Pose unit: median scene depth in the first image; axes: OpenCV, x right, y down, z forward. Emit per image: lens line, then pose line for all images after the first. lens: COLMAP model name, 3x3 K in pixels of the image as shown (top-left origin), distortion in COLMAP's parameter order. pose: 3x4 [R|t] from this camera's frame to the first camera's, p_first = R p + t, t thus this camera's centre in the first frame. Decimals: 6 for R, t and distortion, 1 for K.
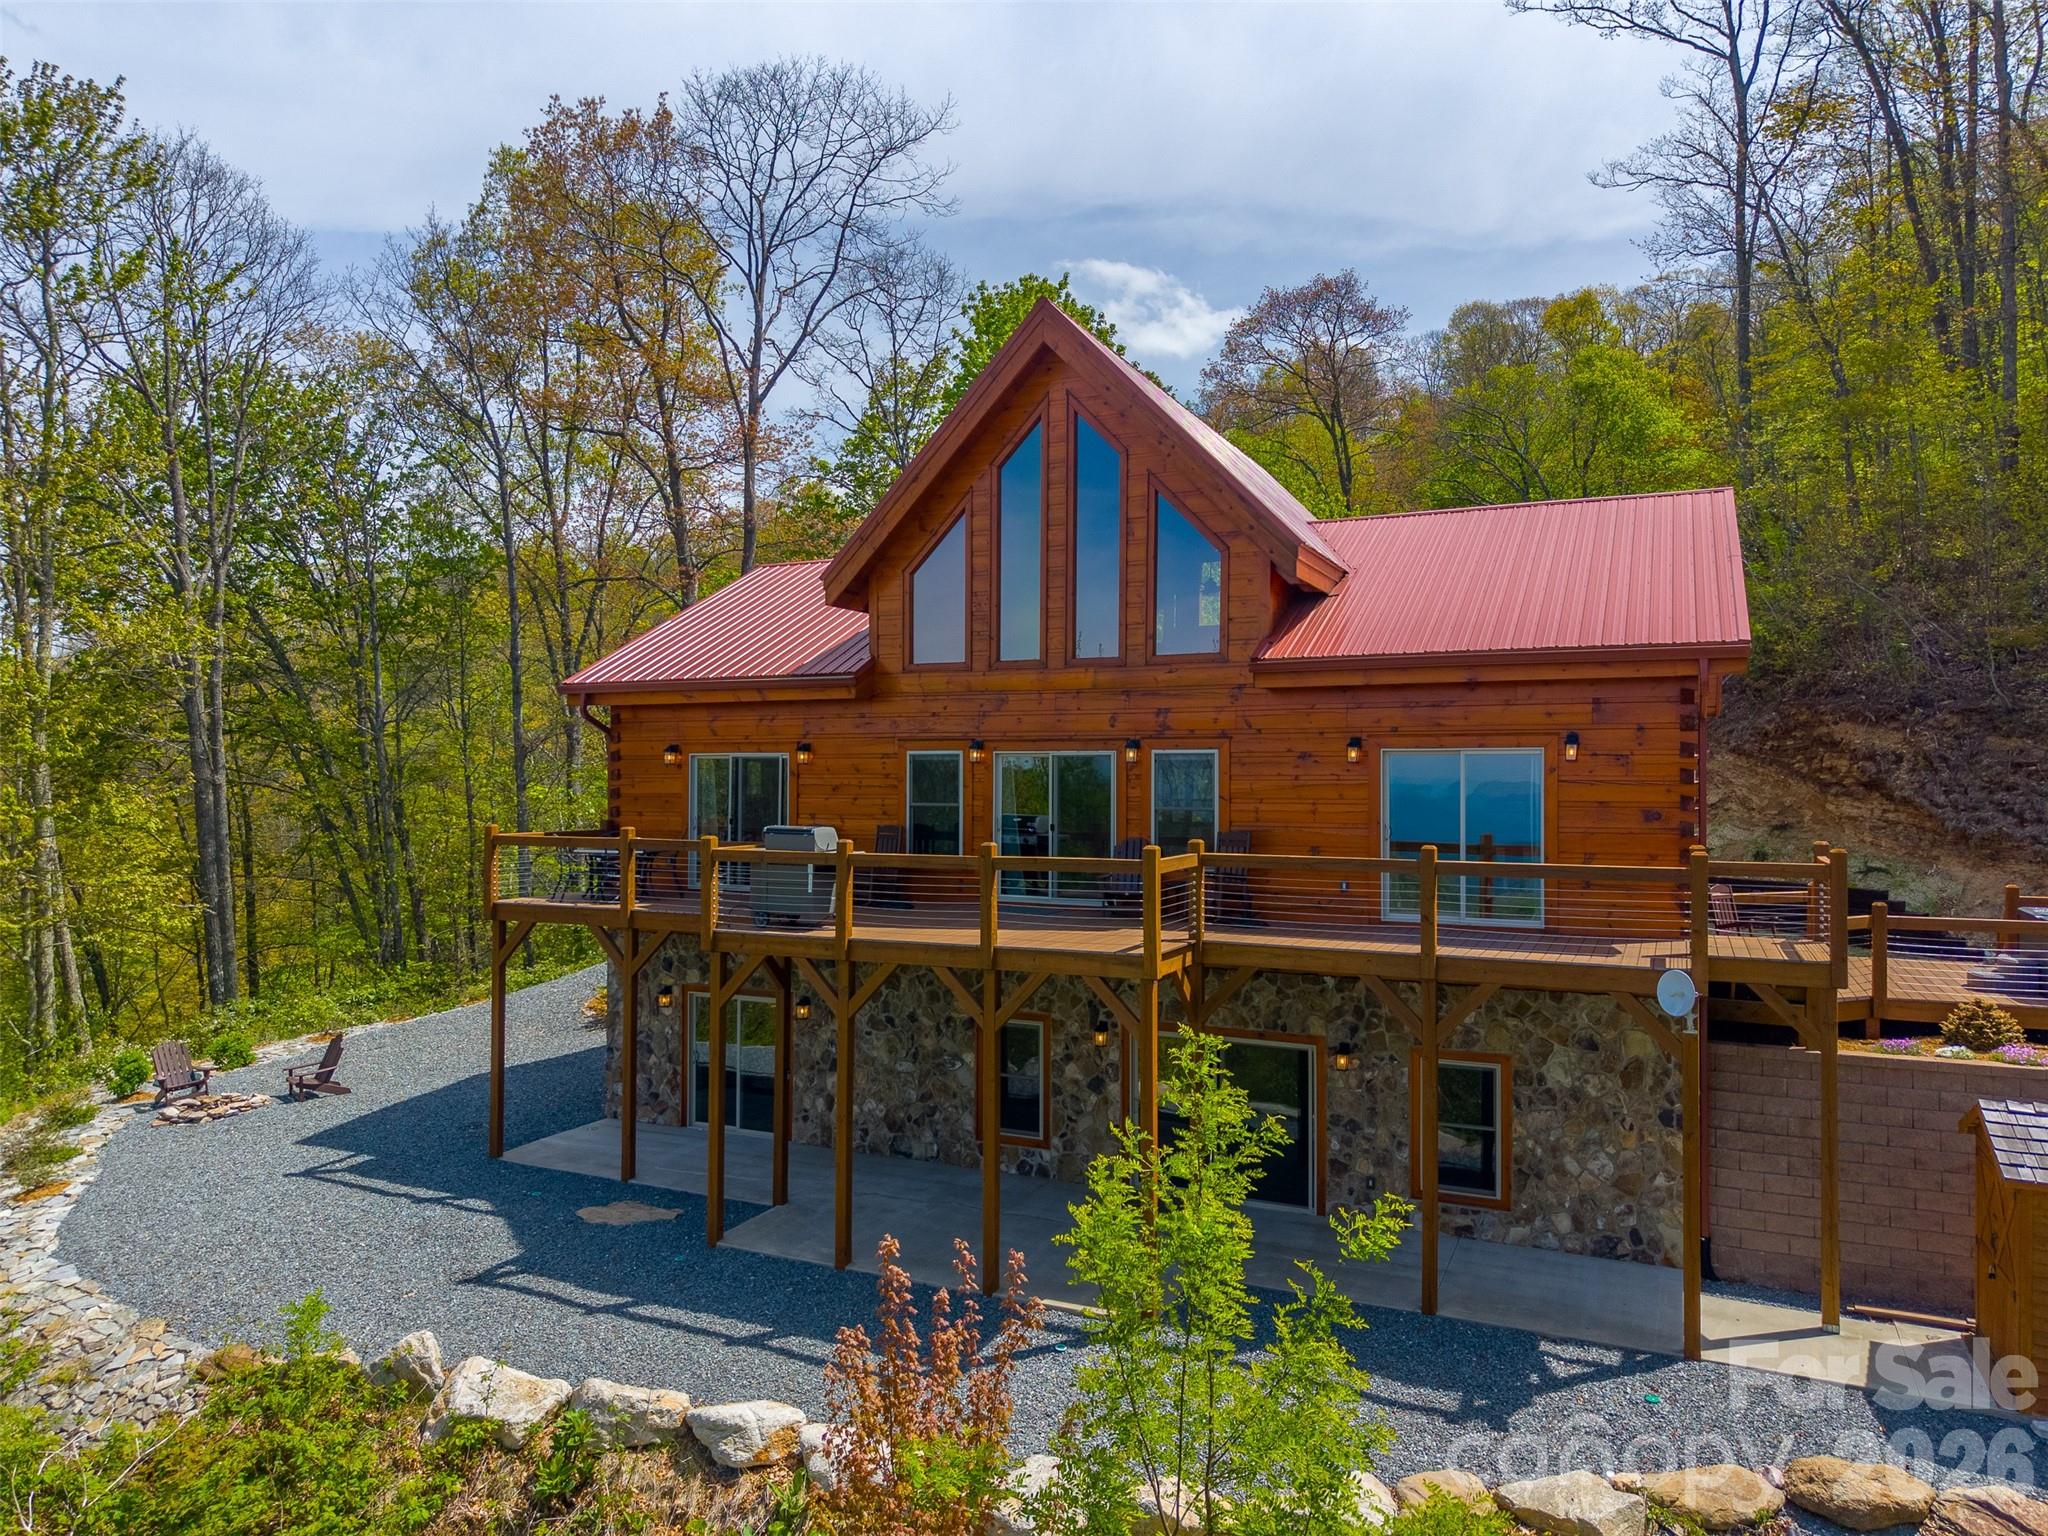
lens RADIAL K [[1410.3, 0, 1015.2], [0, 1410.3, 765.8], [0, 0, 1]] dist [0.008506, -0.007226]
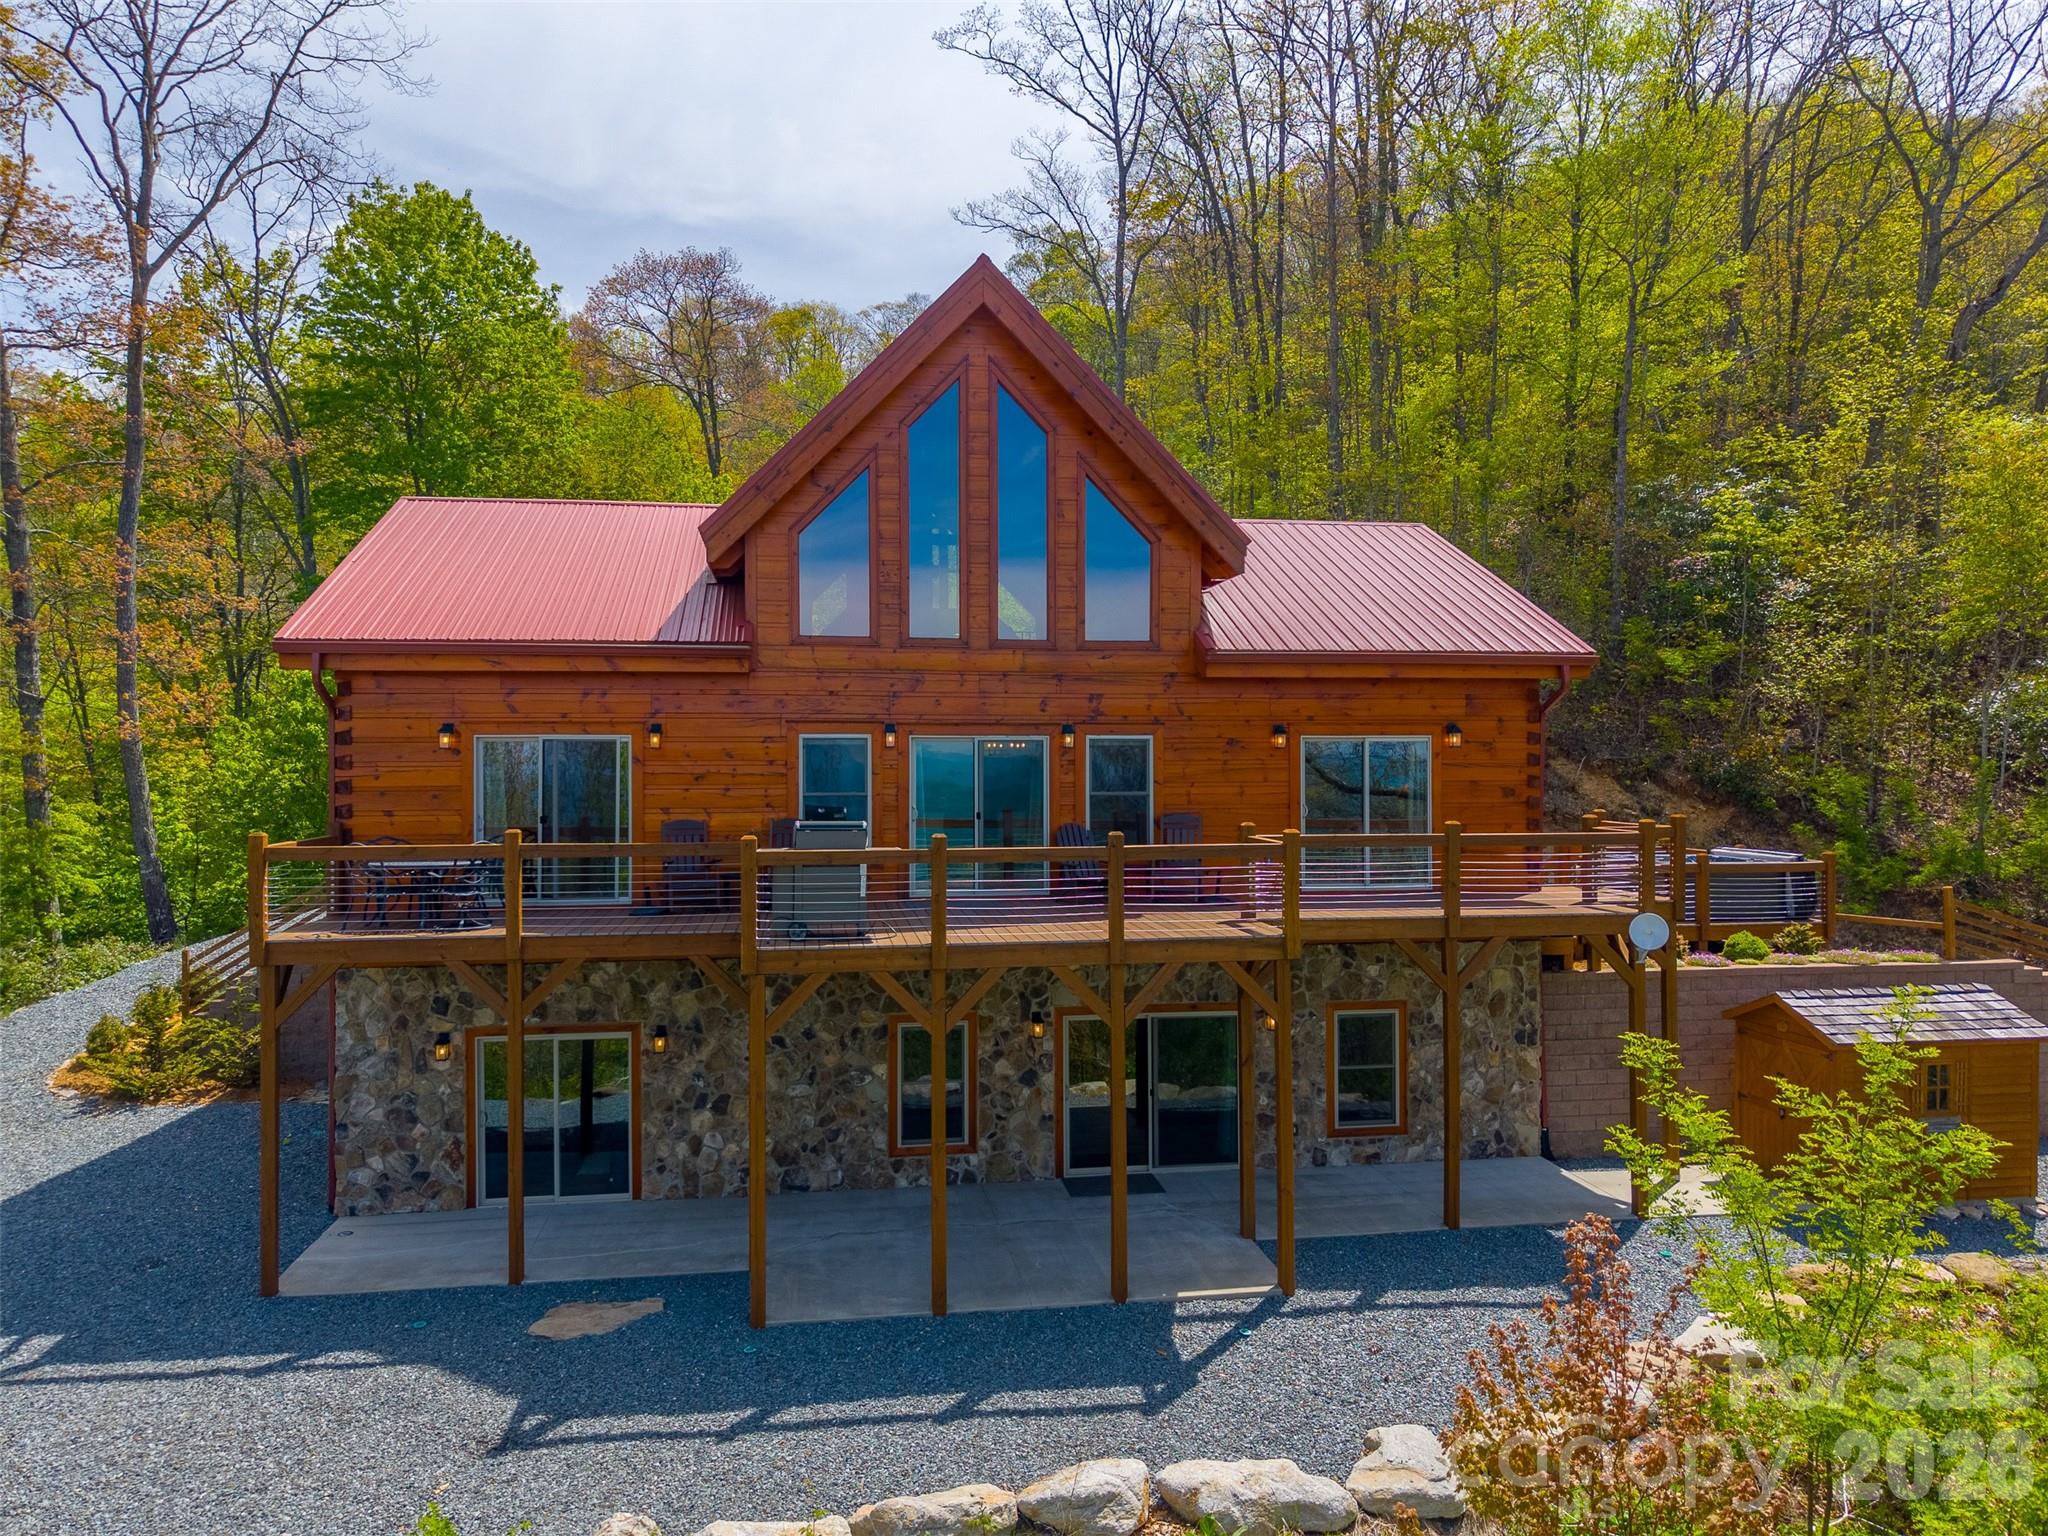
lens RADIAL K [[1410.3, 0, 1019.6], [0, 1410.3, 768.1], [0, 0, 1]] dist [0.008506, -0.007226]
pose [[0.813290, -0.006325, 0.581824, -0.507567], [-0.000960, 0.999925, 0.012213, -0.000082], [-0.581857, -0.010491, 0.813223, 0.211111]]
